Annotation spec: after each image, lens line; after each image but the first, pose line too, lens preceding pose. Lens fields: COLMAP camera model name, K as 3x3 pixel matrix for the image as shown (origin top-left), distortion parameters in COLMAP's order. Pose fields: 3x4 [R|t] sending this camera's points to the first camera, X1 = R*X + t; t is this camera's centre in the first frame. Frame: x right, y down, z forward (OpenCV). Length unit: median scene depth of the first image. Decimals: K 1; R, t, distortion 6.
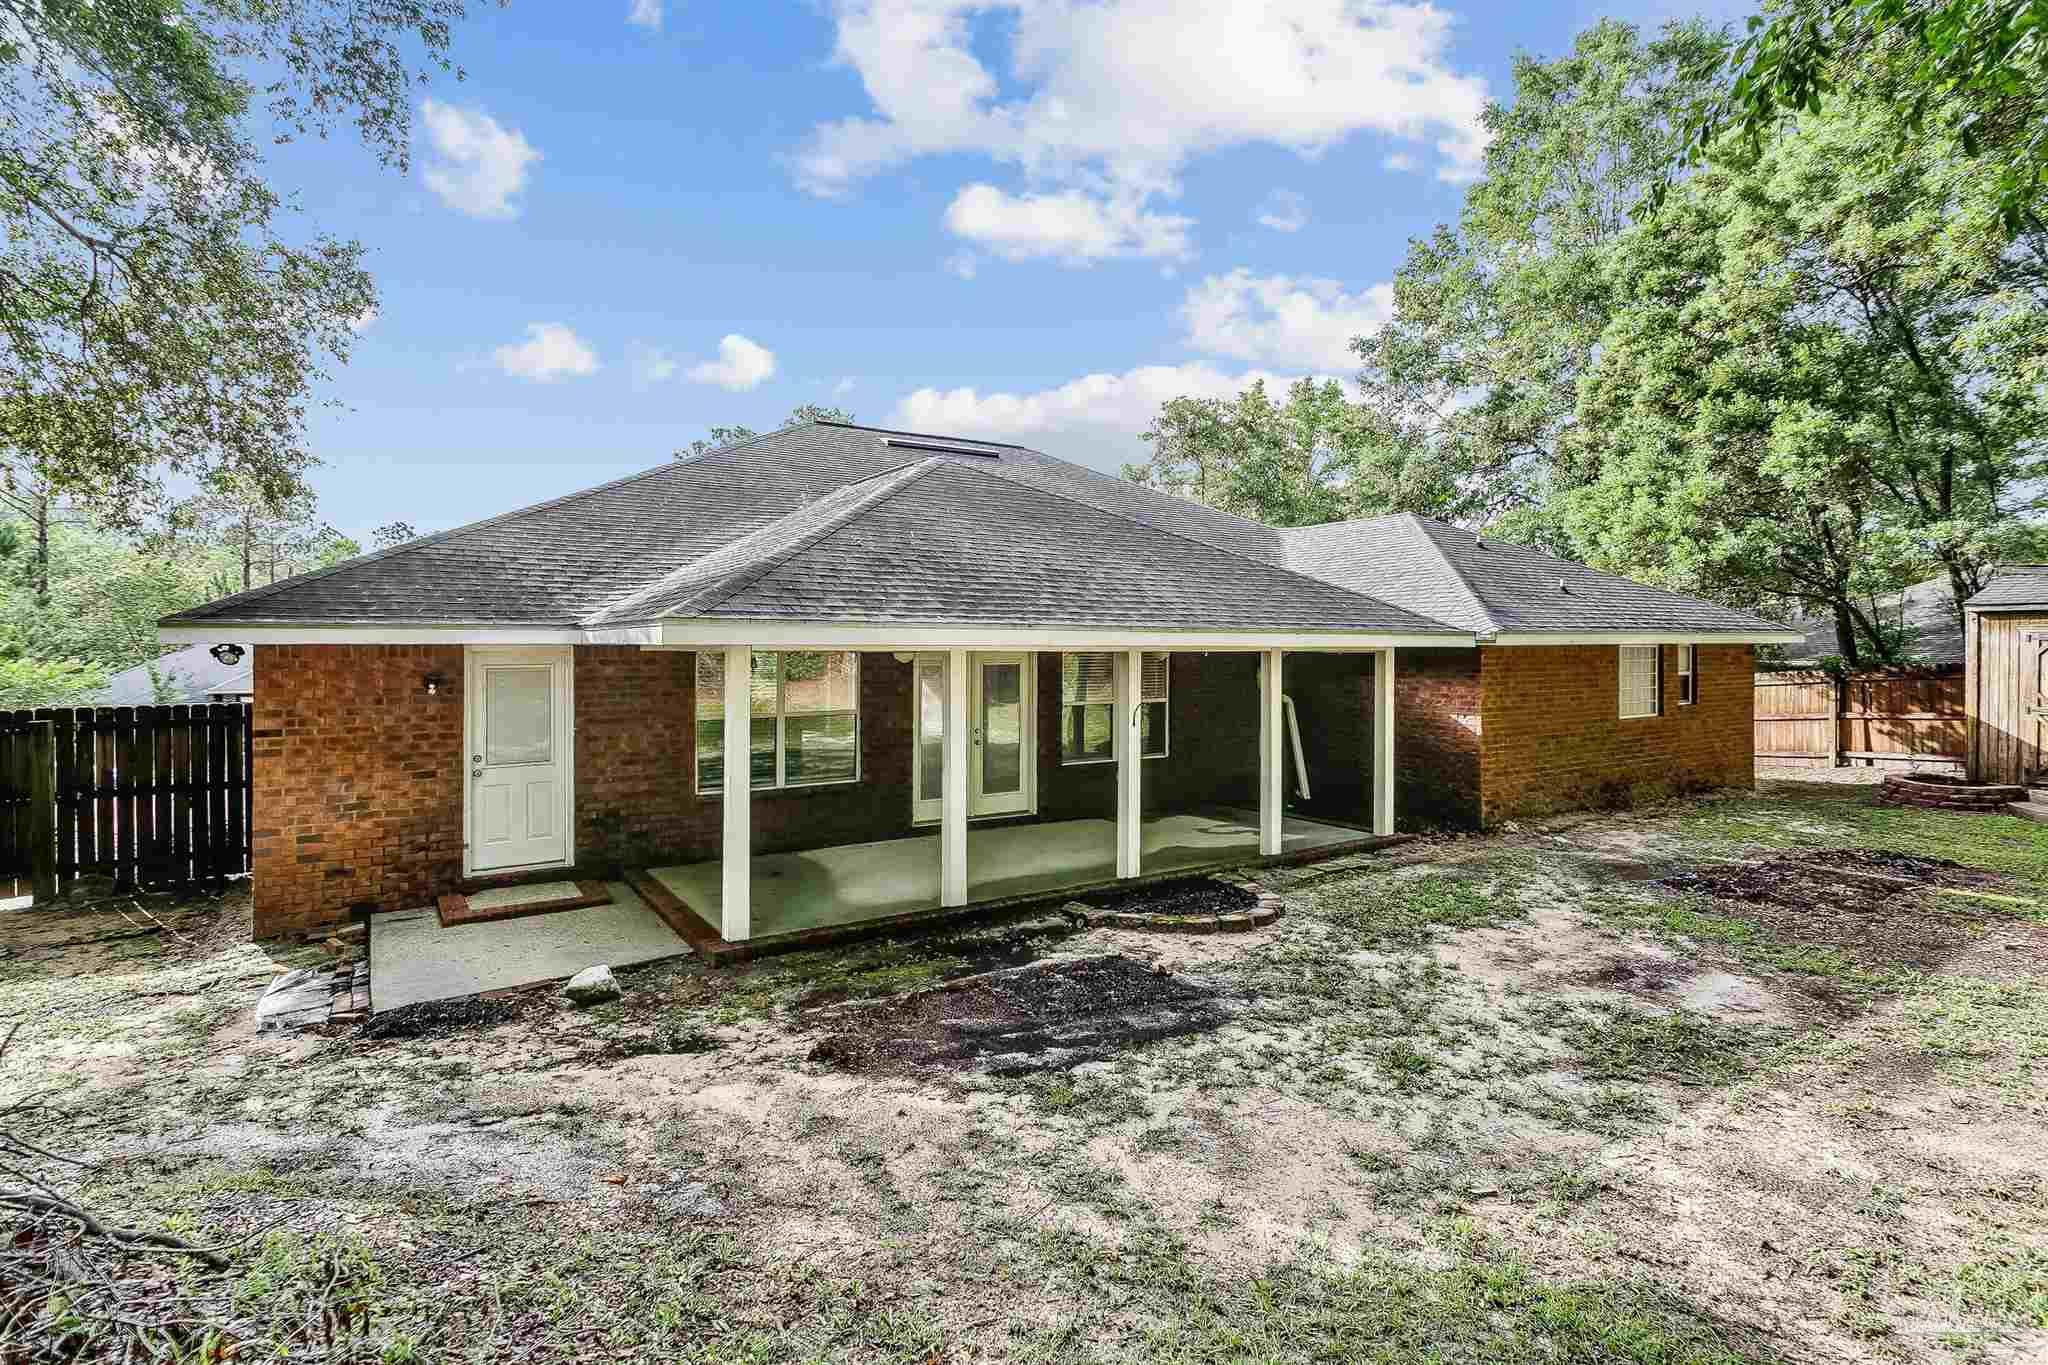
lens RADIAL K [[1000.2, 0, 1020.6], [0, 1000.2, 639.2], [0, 0, 1]] dist [0.002673, 0.000277]
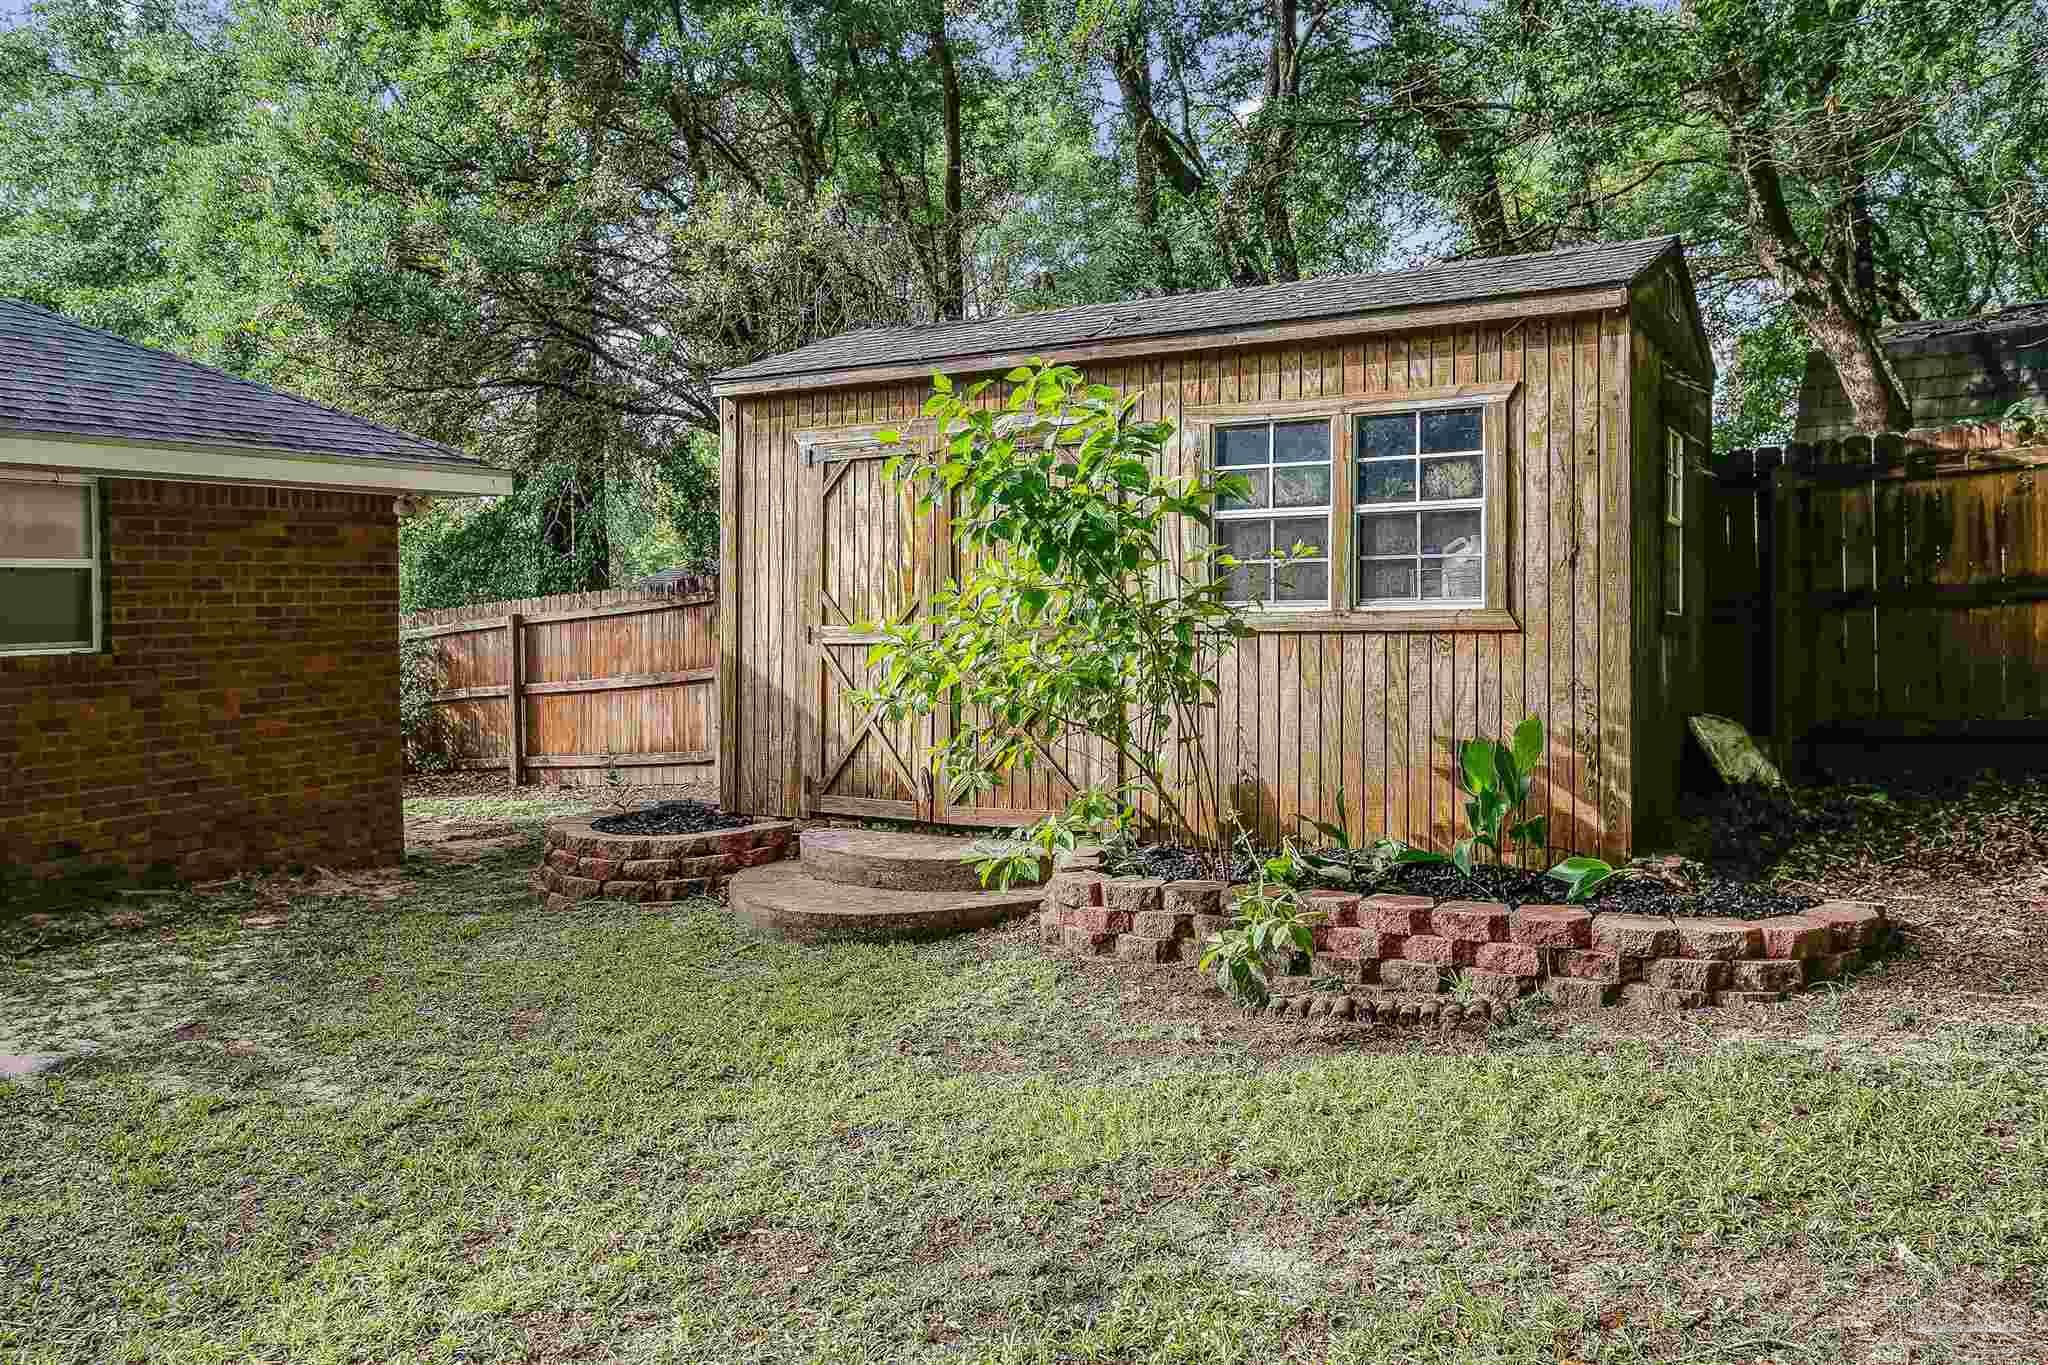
lens RADIAL K [[1560.5, 0, 1024.0], [0, 1560.5, 682.5], [0, 0, 1]] dist [-0.002126, -0.000957]
pose [[0.849281, -0.043664, 0.526132, 1.173190], [0.013660, 0.998058, 0.060779, 0.083109], [-0.527764, -0.044432, 0.848228, 0.655908]]
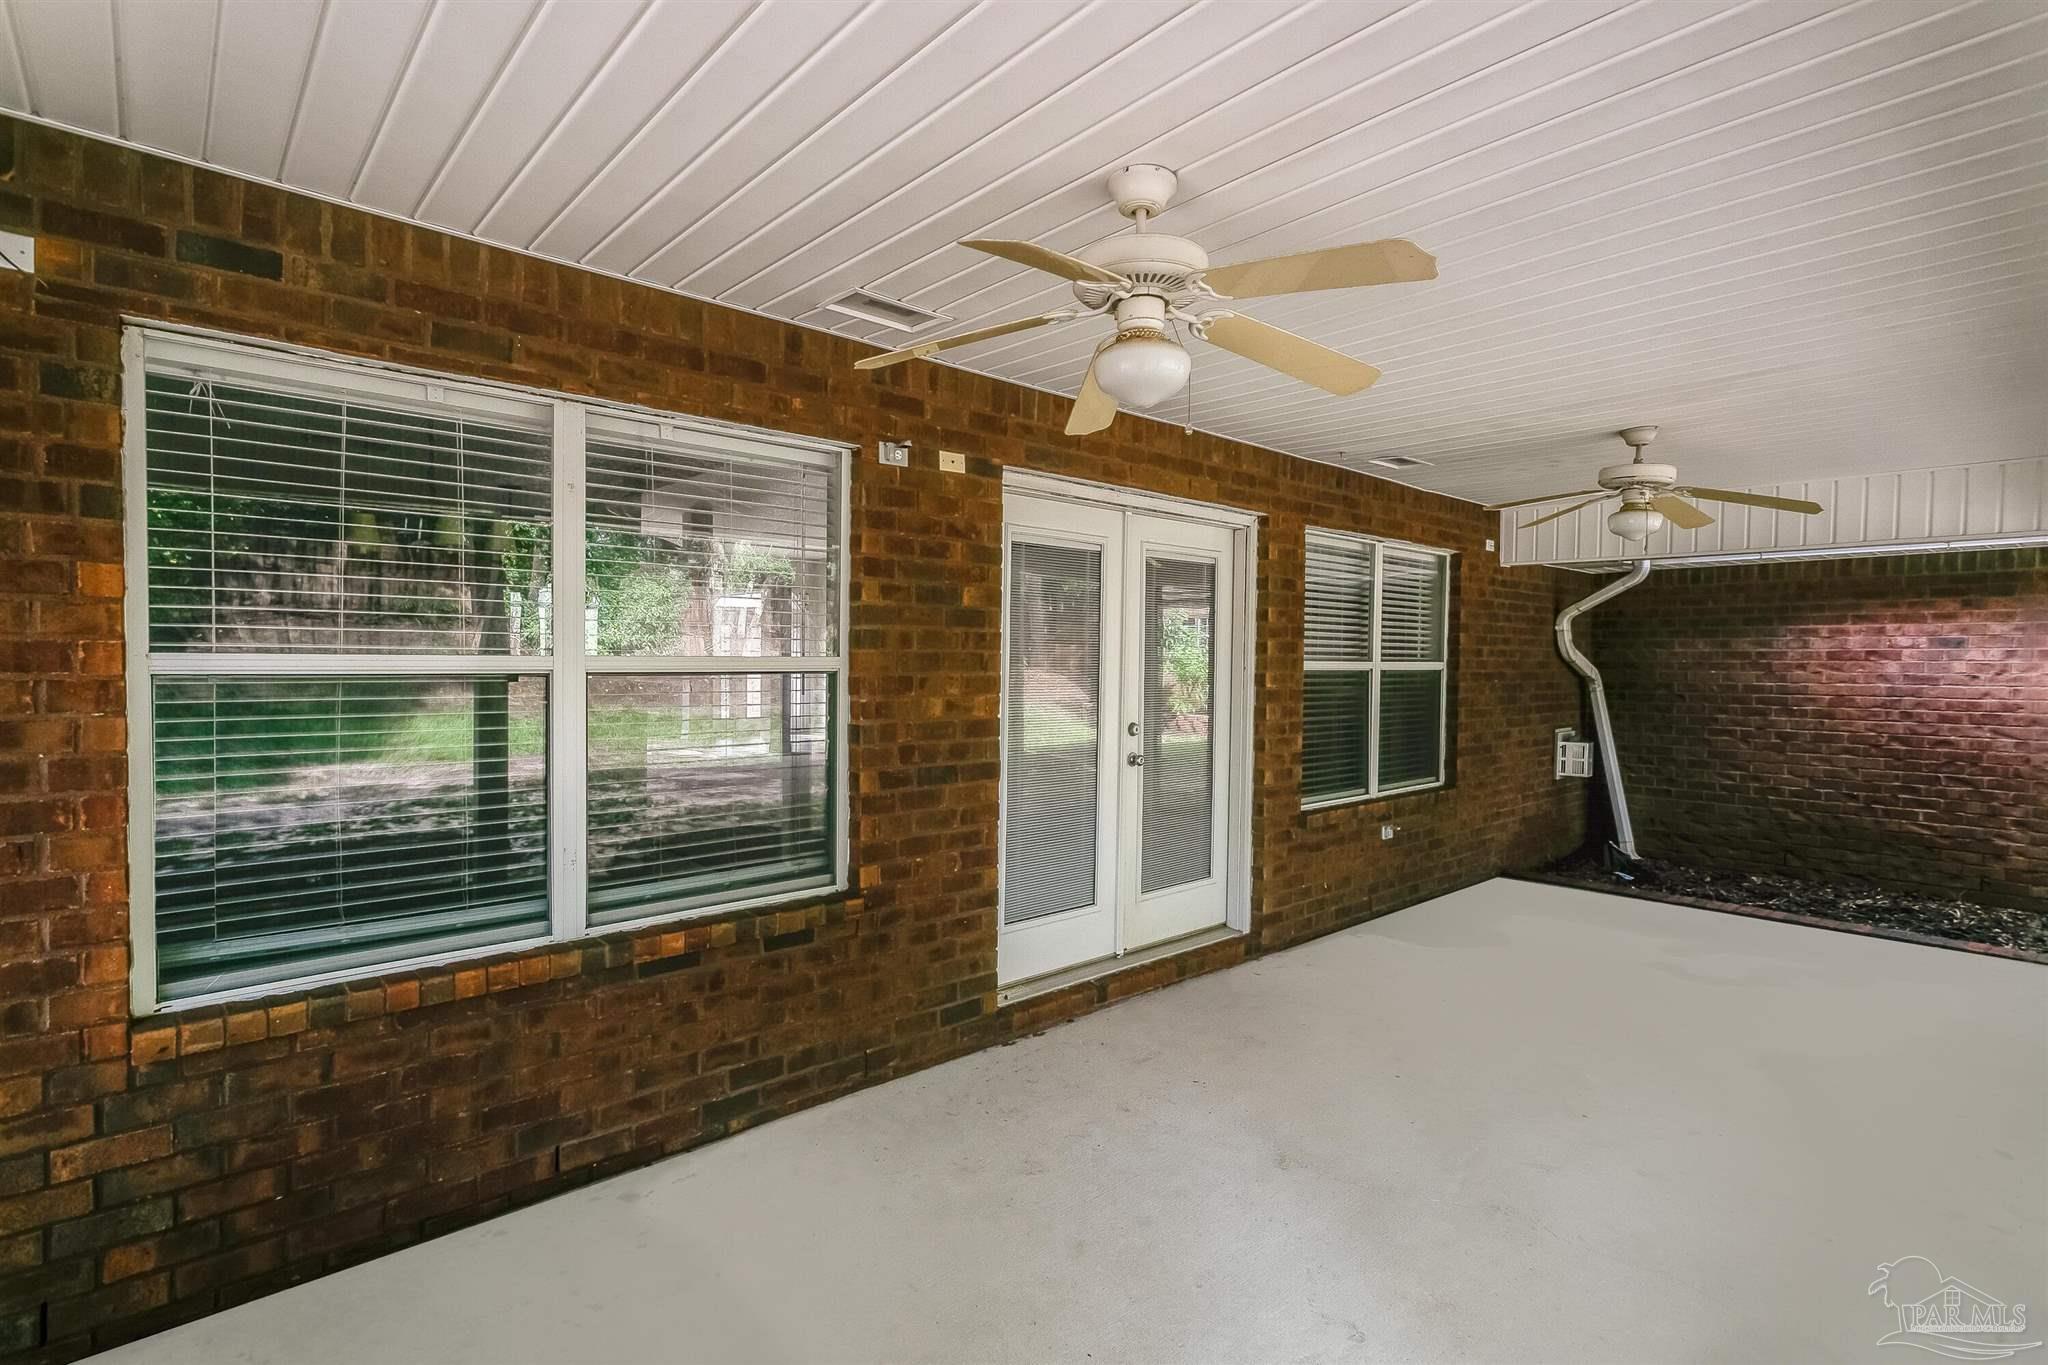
lens RADIAL K [[968.3, 0, 1010.7], [0, 968.3, 681.4], [0, 0, 1]] dist [0.003215, -0.000507]
pose [[0.988676, 0.006258, 0.149933, -0.202946], [-0.010966, 0.999472, 0.030592, 0.088621], [-0.149662, -0.031890, 0.988223, 0.907074]]
